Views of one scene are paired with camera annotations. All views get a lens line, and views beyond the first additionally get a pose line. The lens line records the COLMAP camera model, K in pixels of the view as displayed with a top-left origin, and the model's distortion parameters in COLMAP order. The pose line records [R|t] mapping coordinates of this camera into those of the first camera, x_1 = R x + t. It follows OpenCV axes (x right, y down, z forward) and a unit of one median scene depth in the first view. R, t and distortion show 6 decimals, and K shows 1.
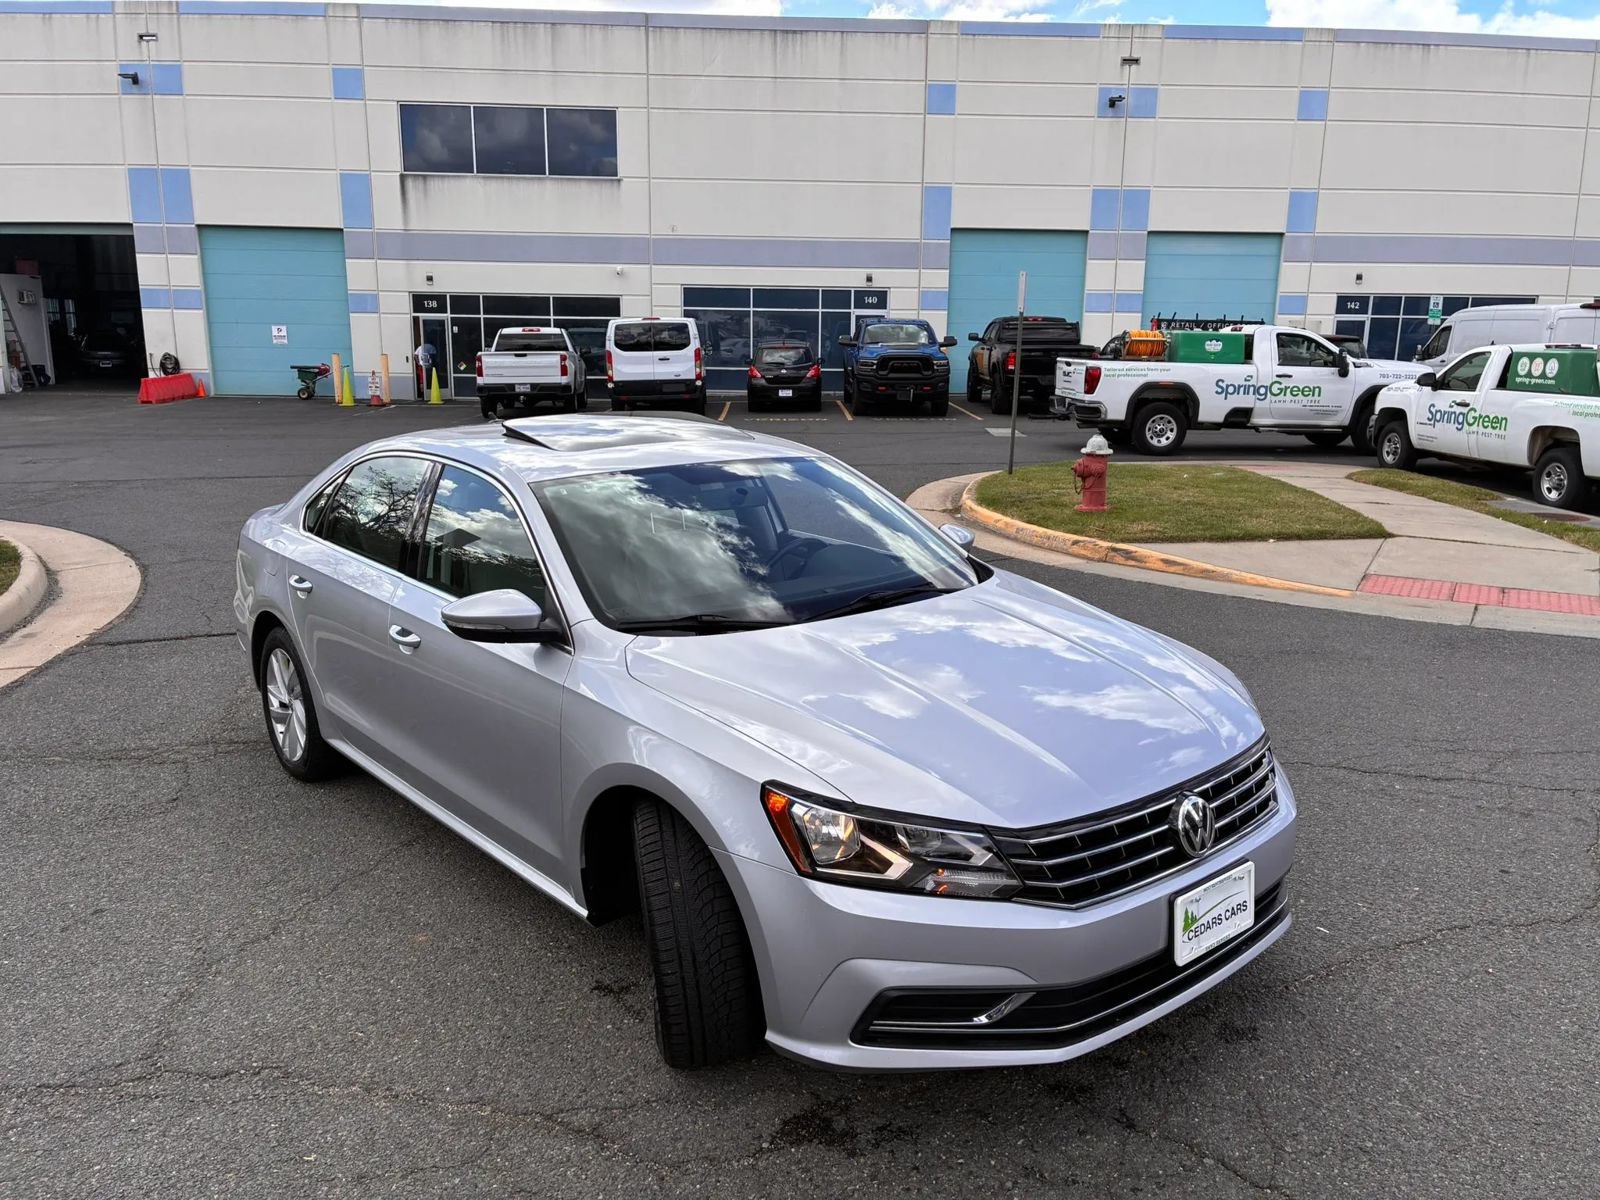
lens RADIAL K [[1217.1, 0, 813.0], [0, 1217.1, 597.5], [0, 0, 1]] dist [0.055836, -0.069798]
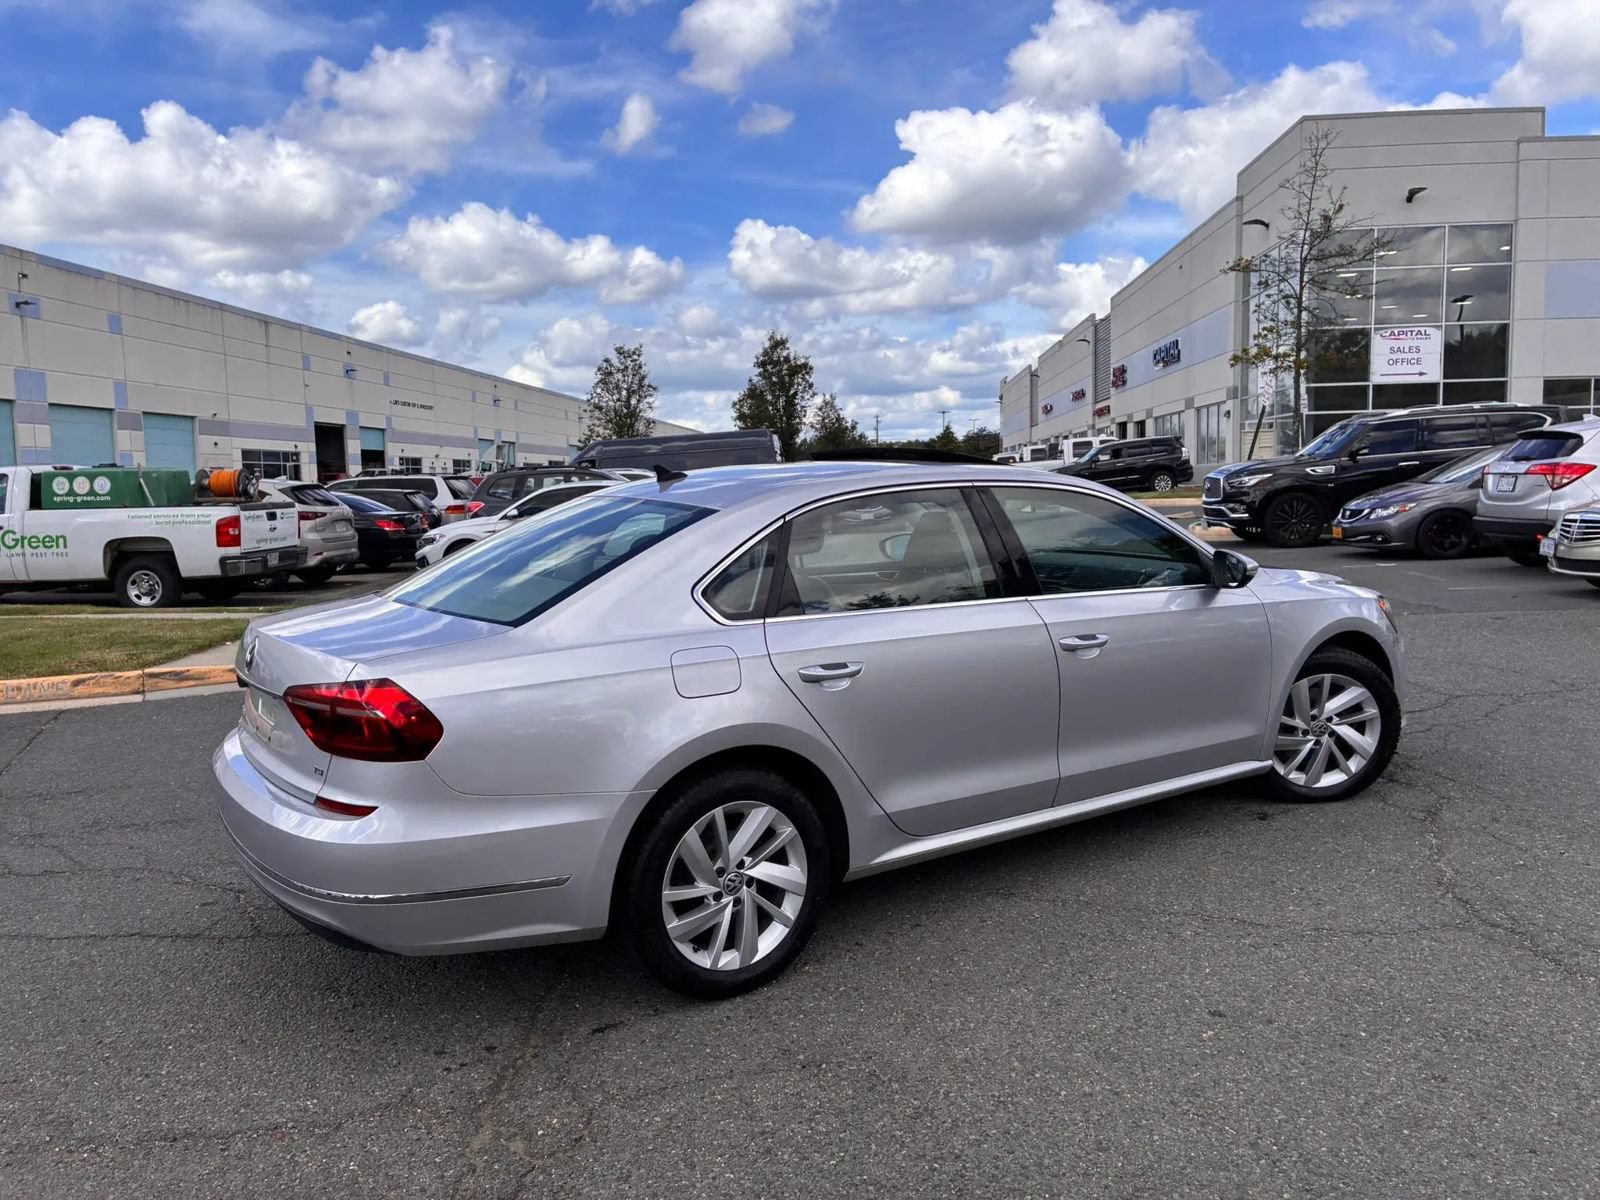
lens RADIAL K [[1217.1, 0, 785.3], [0, 1217.1, 587.8], [0, 0, 1]] dist [0.055836, -0.069798]
pose [[0.119658, -0.099564, 0.987810, -0.399242], [0.230064, 0.970657, 0.069966, -0.041281], [-0.965791, 0.218888, 0.139053, 0.315943]]
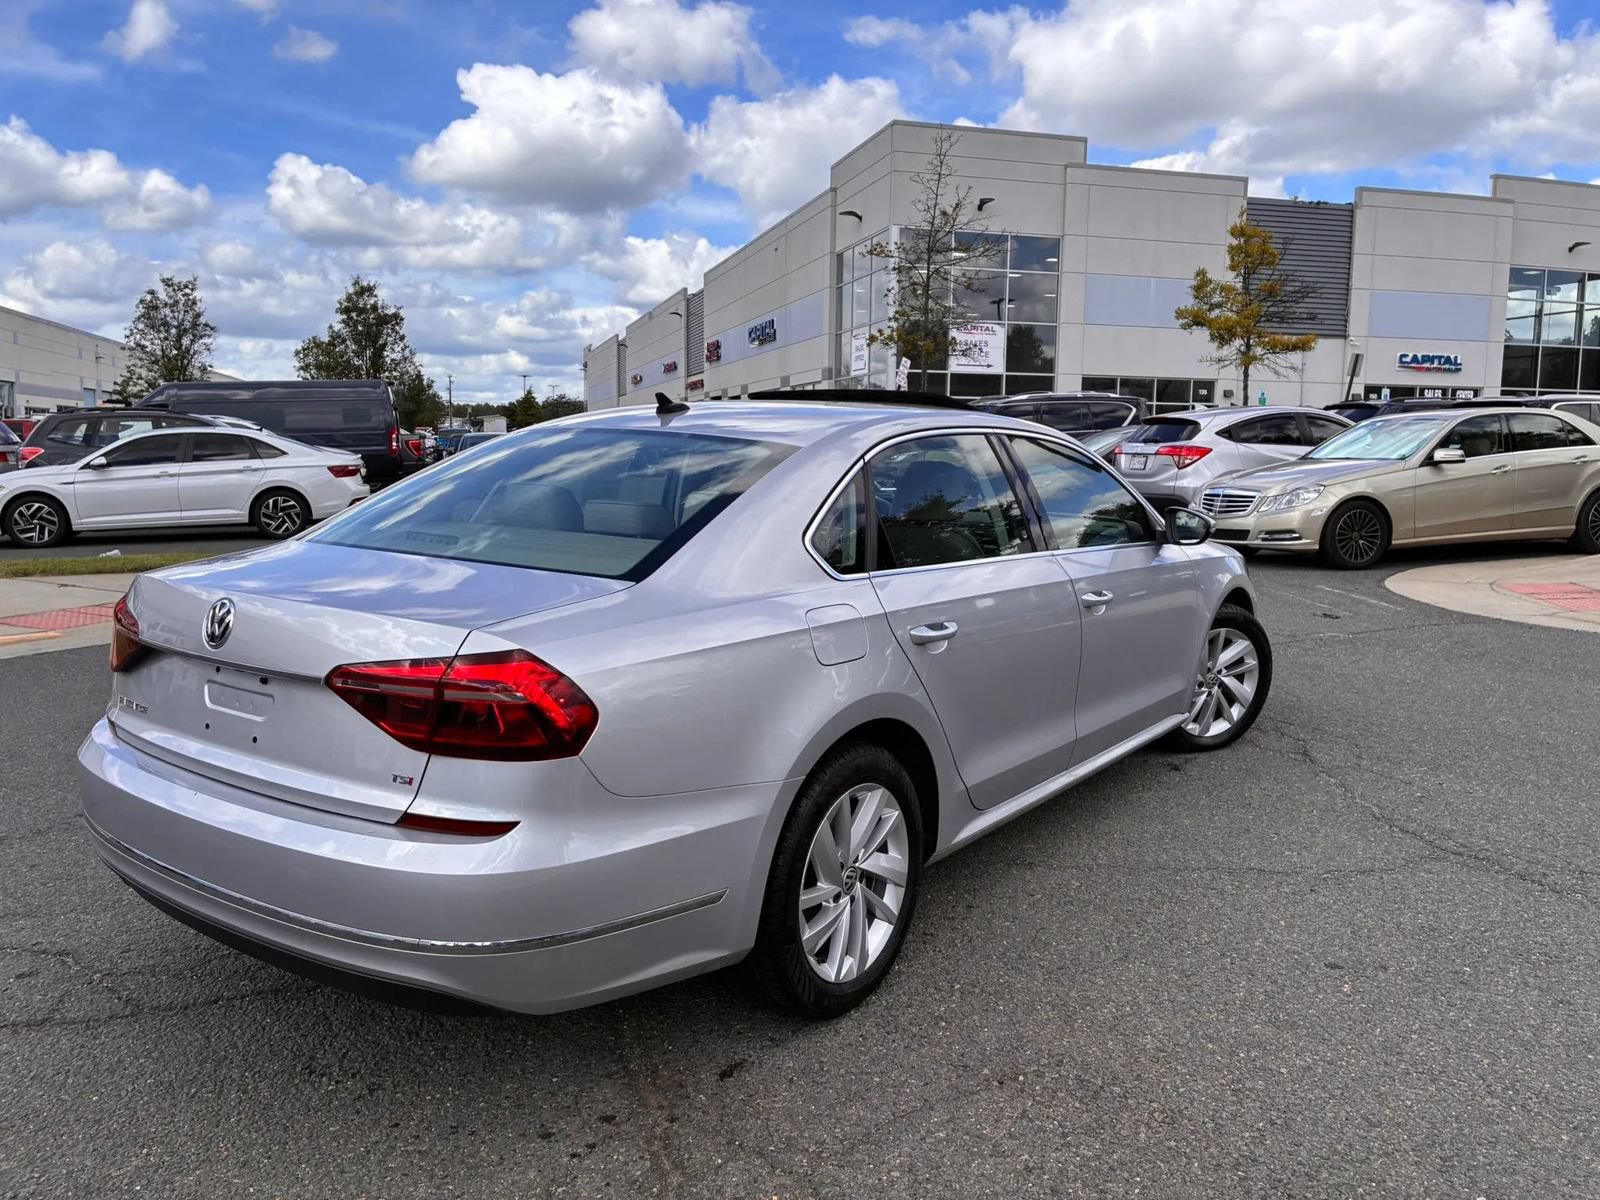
lens RADIAL K [[1217.1, 0, 810.4], [0, 1217.1, 572.8], [0, 0, 1]] dist [0.055836, -0.069798]
pose [[-0.245285, -0.111729, 0.962991, -0.358232], [0.186395, 0.969368, 0.159946, -0.055496], [-0.951364, 0.218729, -0.216945, 0.416099]]
